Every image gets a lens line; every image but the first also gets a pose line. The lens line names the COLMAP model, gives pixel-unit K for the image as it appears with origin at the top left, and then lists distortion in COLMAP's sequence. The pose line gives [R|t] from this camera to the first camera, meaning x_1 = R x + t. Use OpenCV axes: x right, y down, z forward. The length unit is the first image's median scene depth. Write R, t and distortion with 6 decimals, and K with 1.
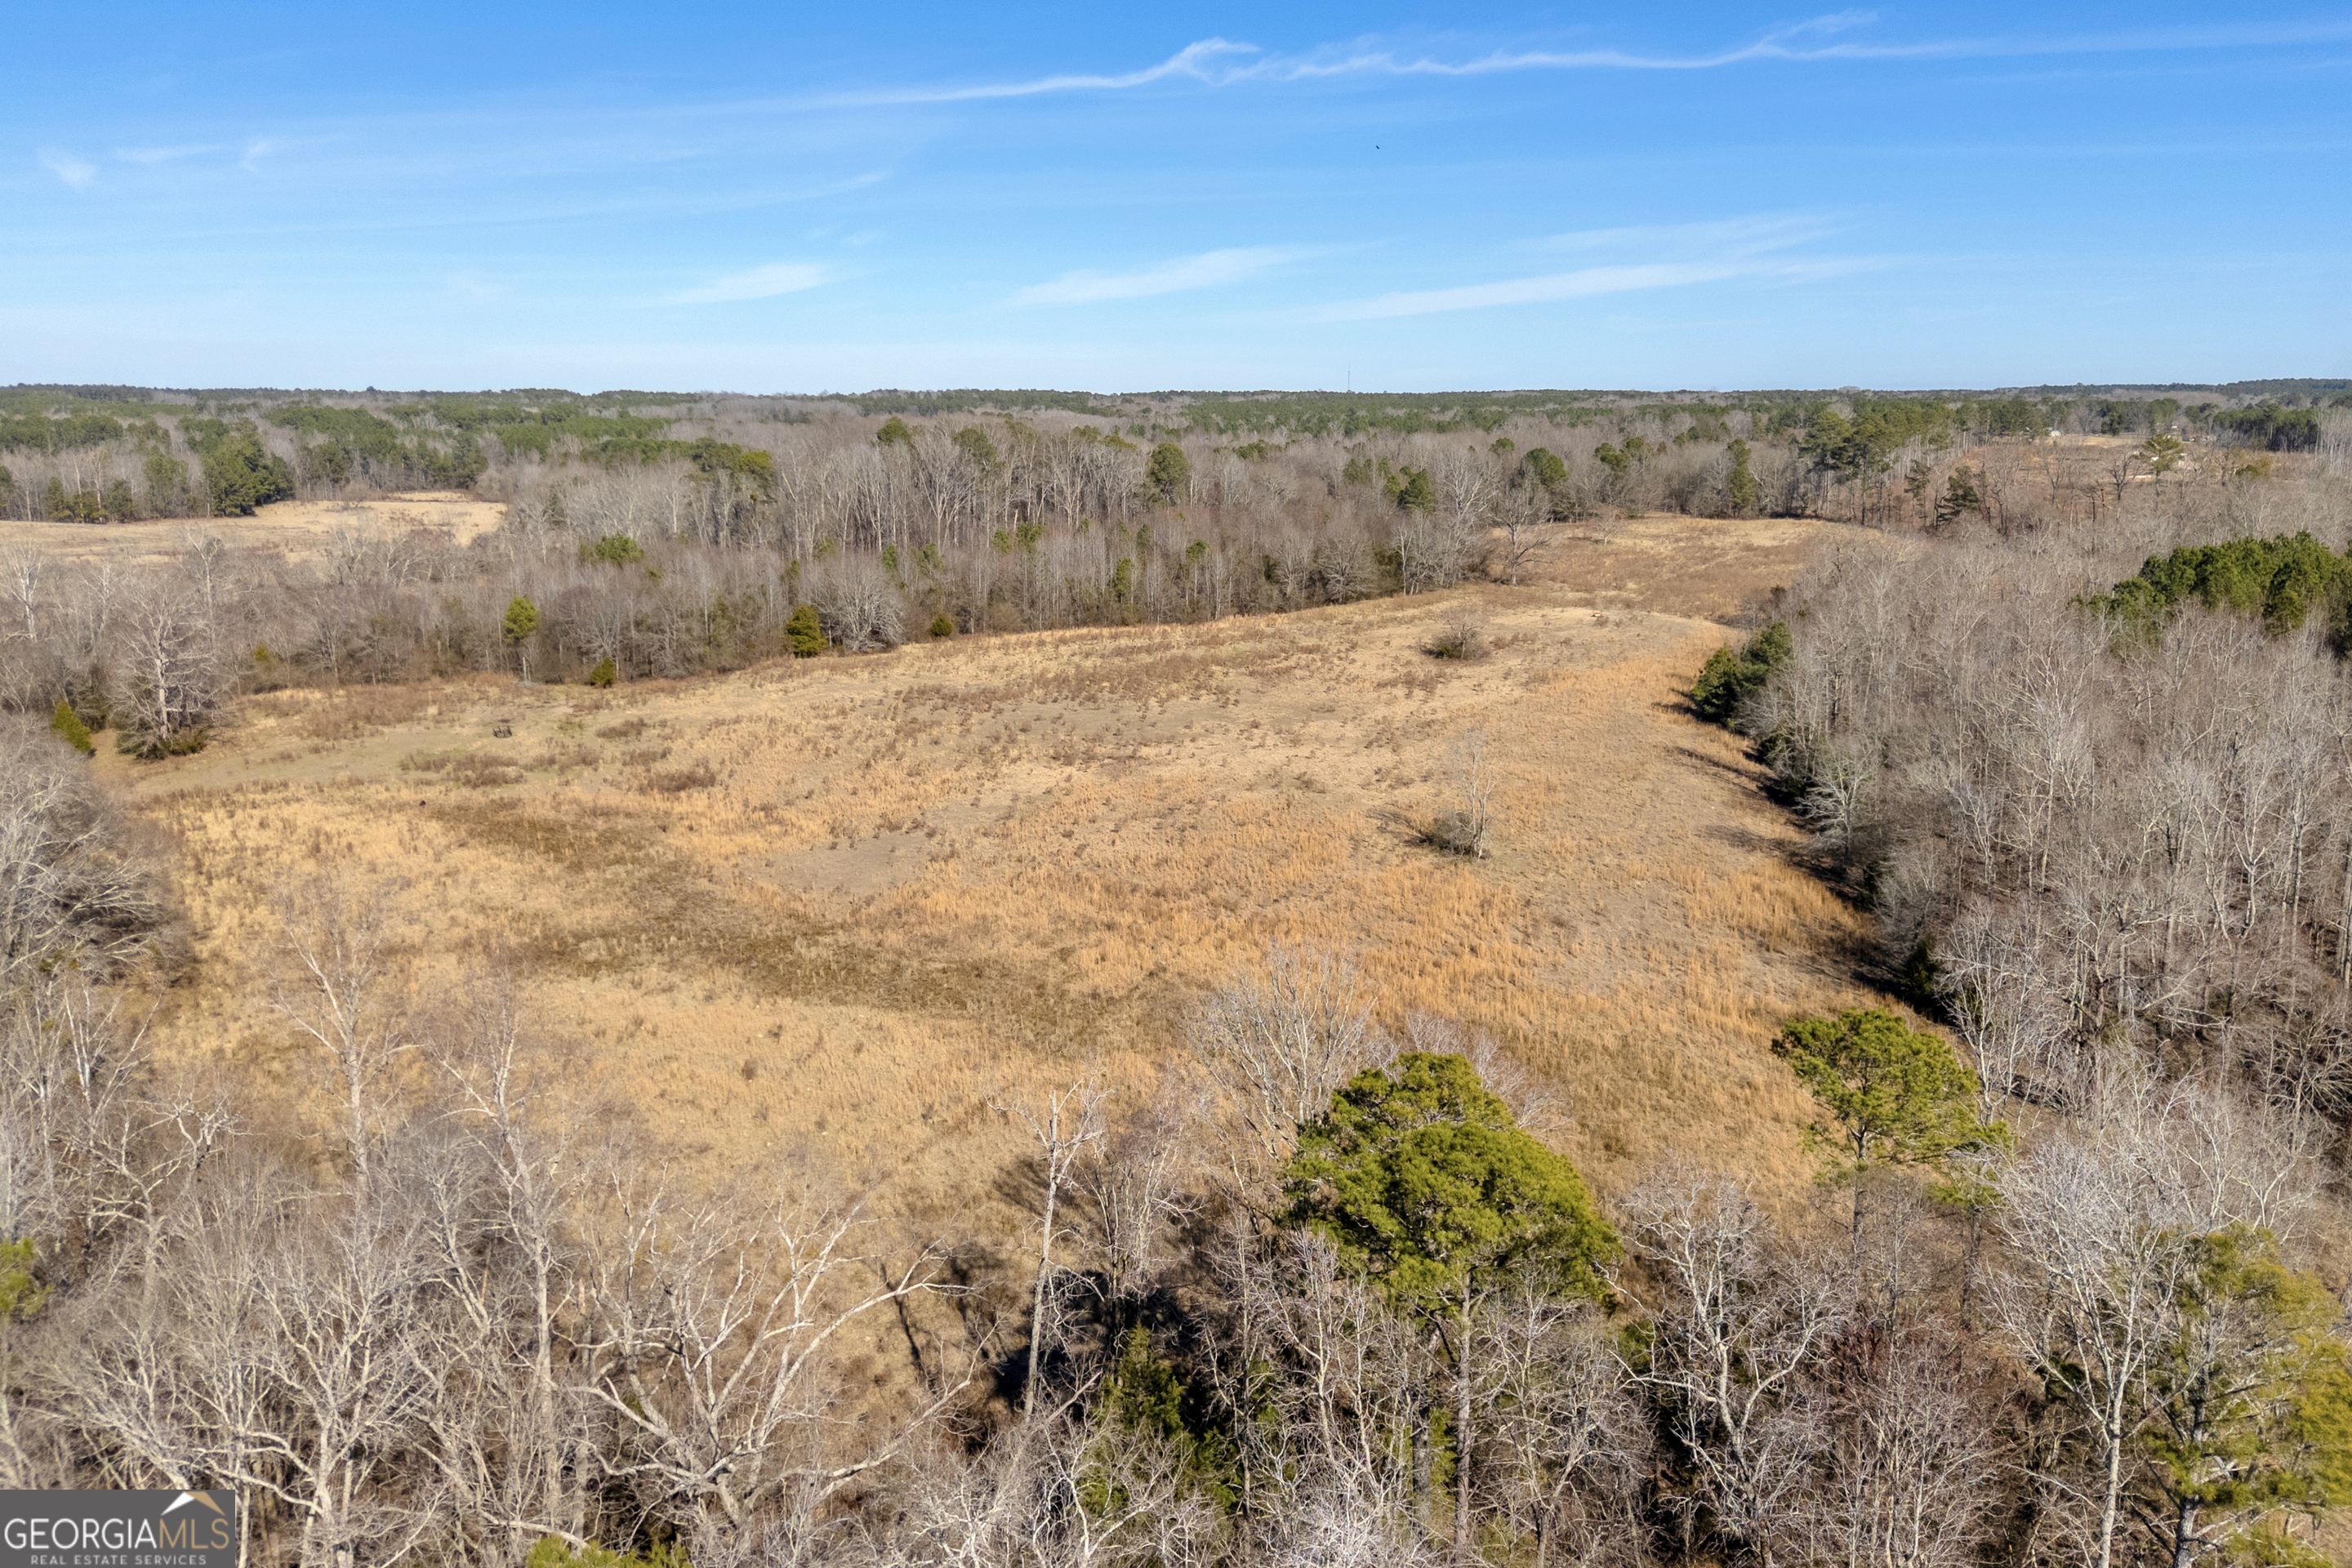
lens RADIAL K [[1763.3, 0, 1157.3], [0, 1763.3, 703.3], [0, 0, 1]] dist [0.110300, -0.139649]
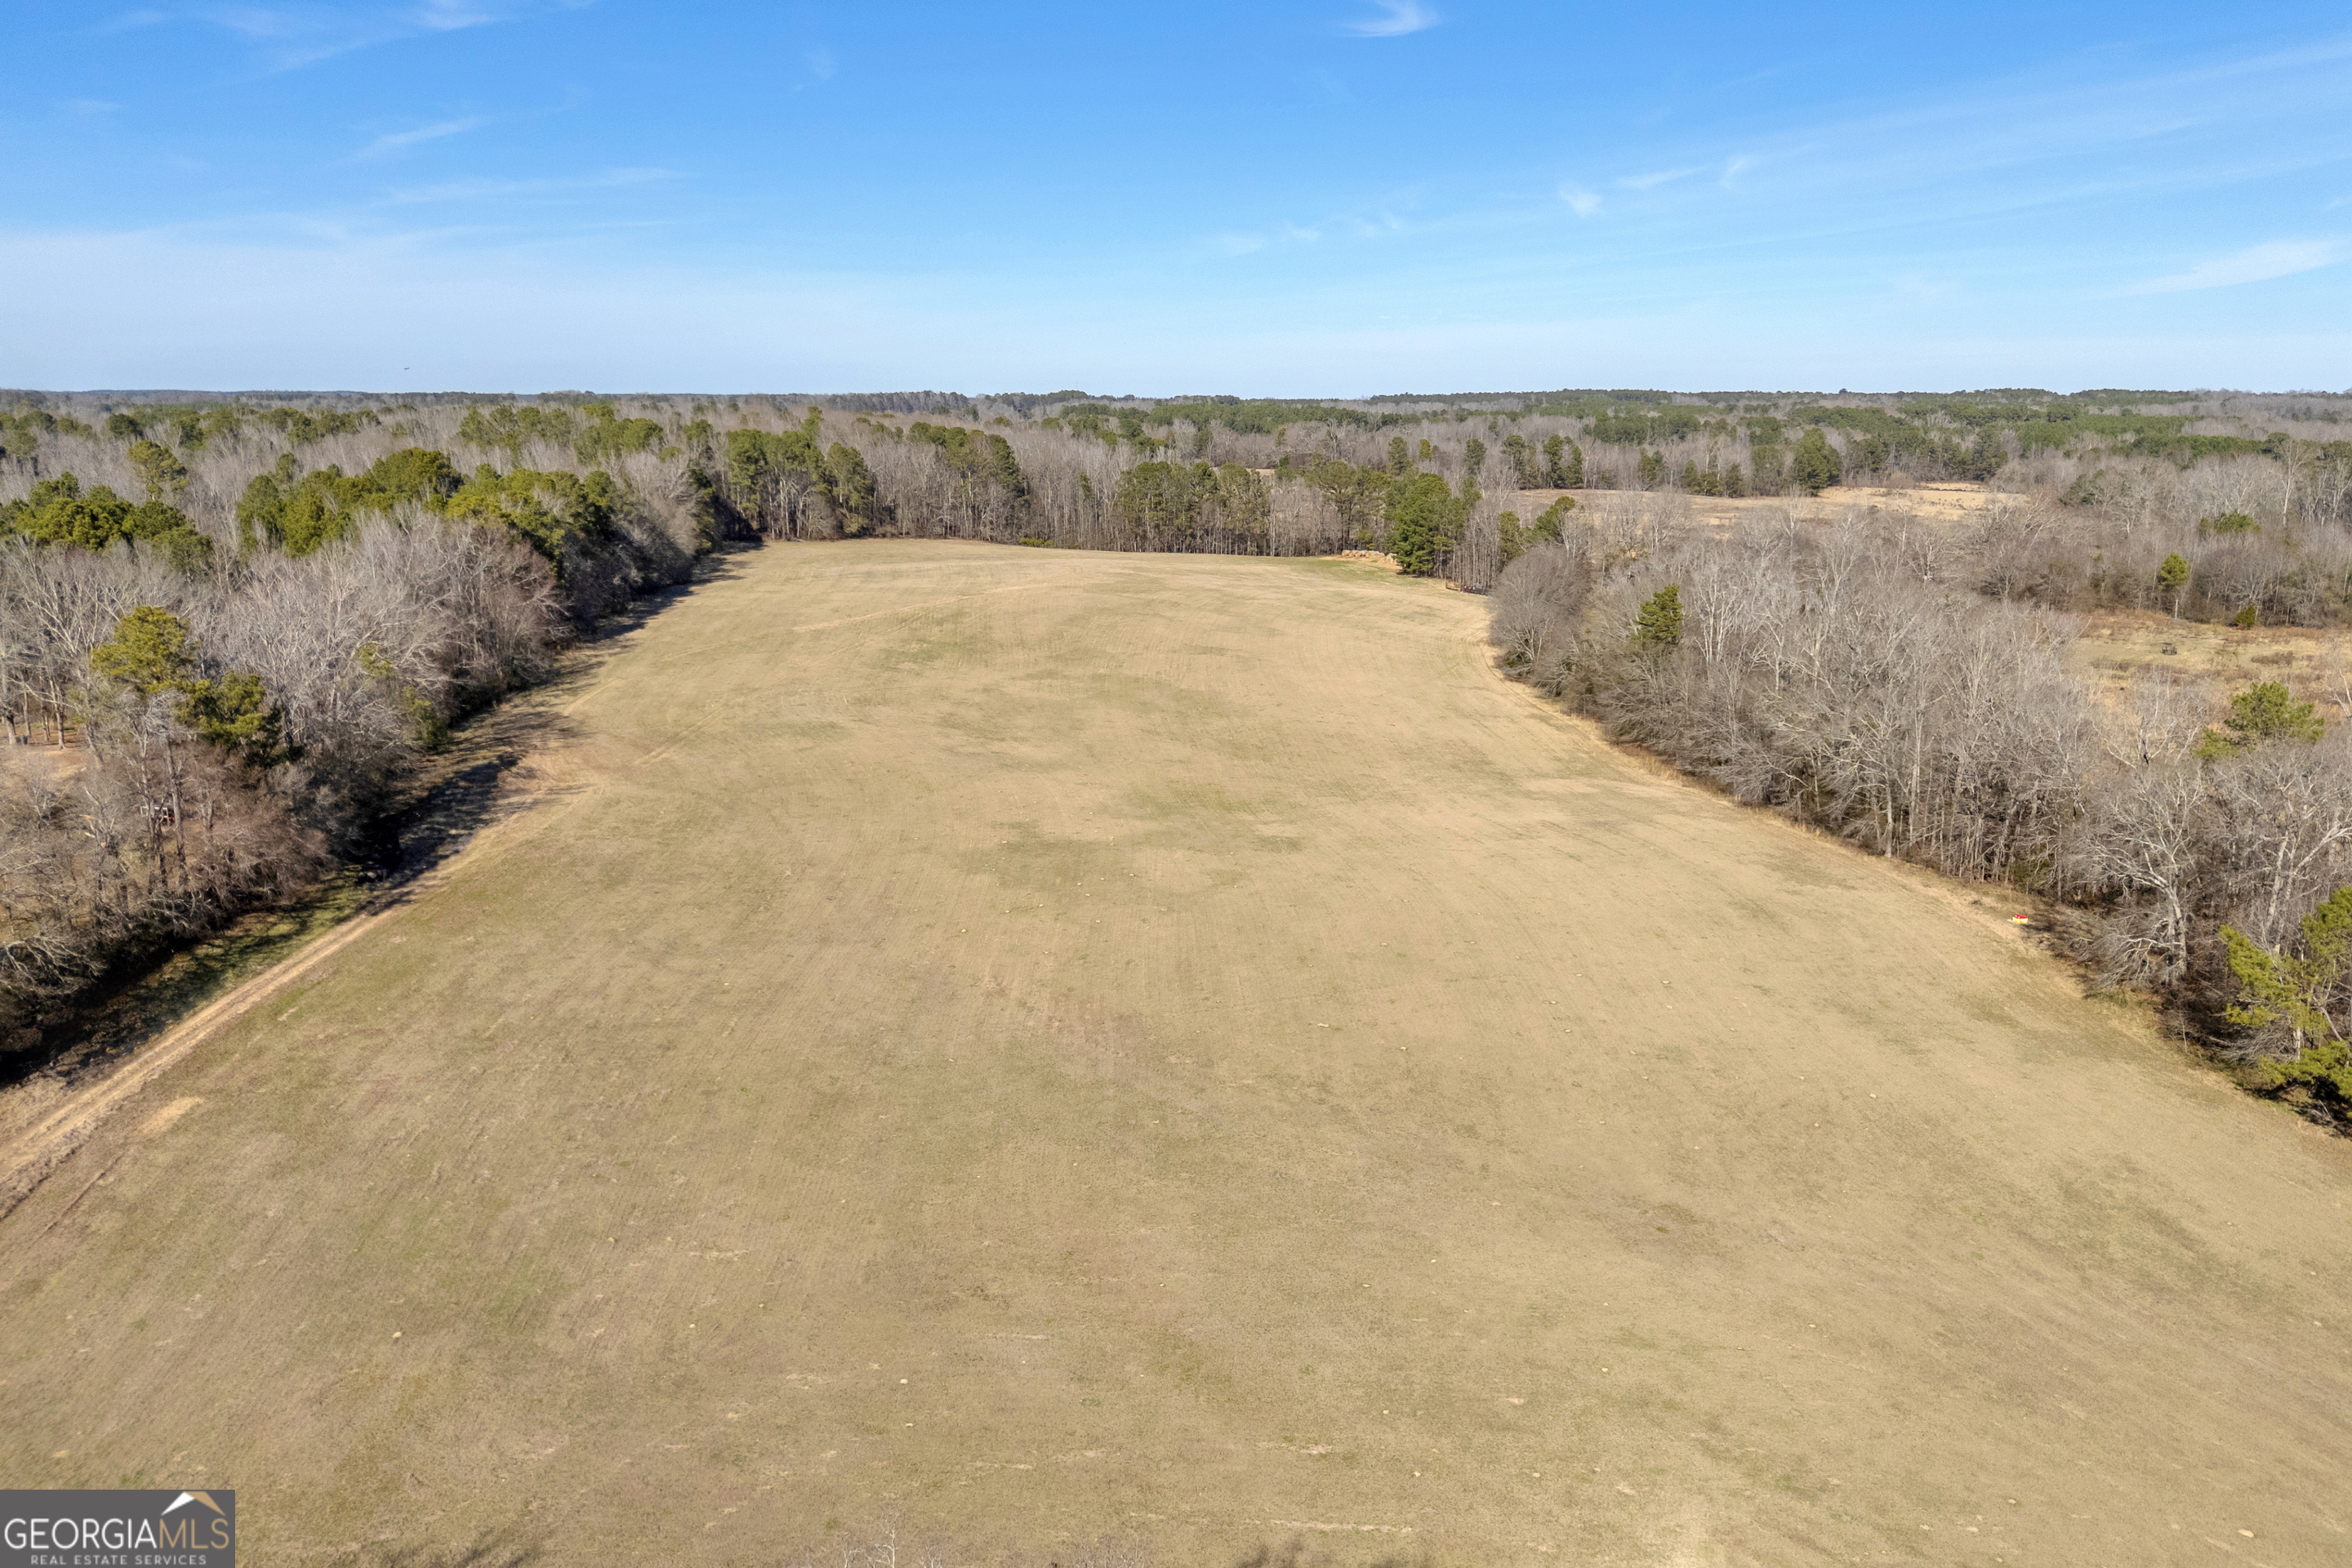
lens RADIAL K [[1713.0, 0, 1170.0], [0, 1713.0, 791.4], [0, 0, 1]] dist [0.105676, -0.129833]
pose [[0.730335, 0.155332, -0.665194, -0.025037], [-0.120203, 0.987831, 0.098698, 0.057909], [0.672430, 0.007876, 0.740118, -0.318300]]
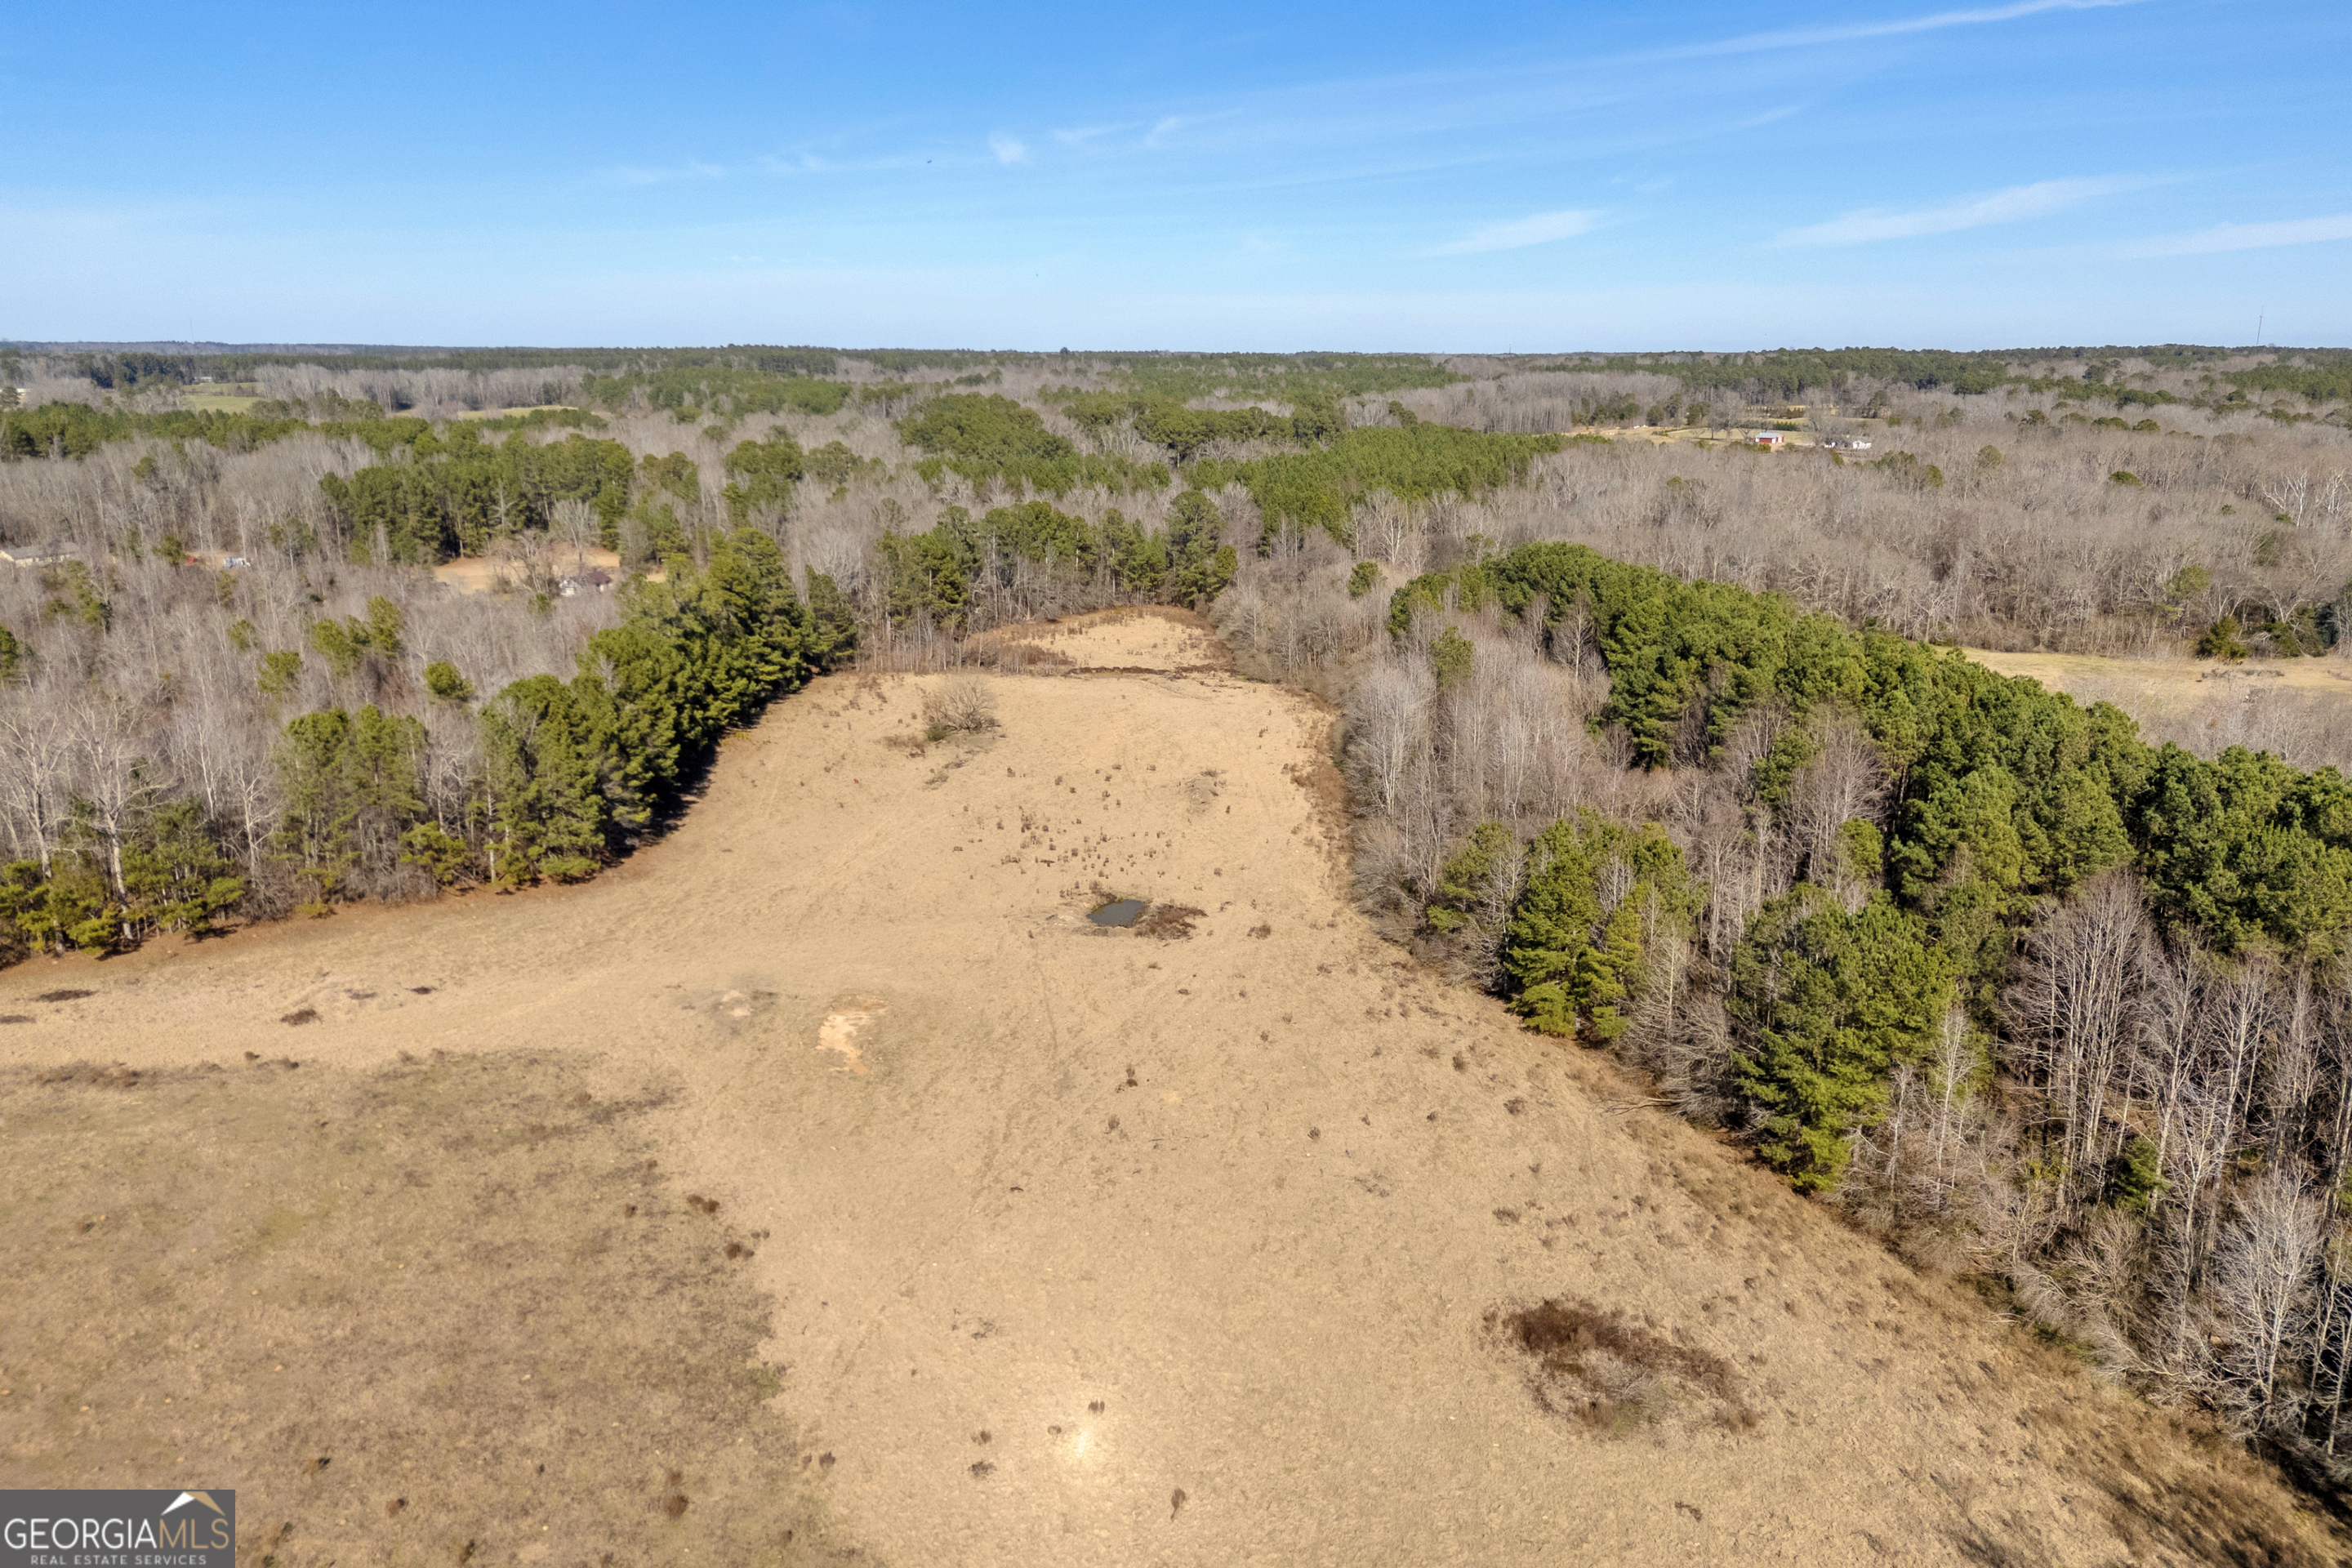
lens RADIAL K [[1763.3, 0, 1157.3], [0, 1763.3, 703.3], [0, 0, 1]] dist [0.110300, -0.139649]
pose [[0.935936, 0.070938, -0.344953, -0.581404], [-0.060830, 0.997344, 0.040053, -0.291957], [0.346878, -0.016504, 0.937765, 1.393049]]
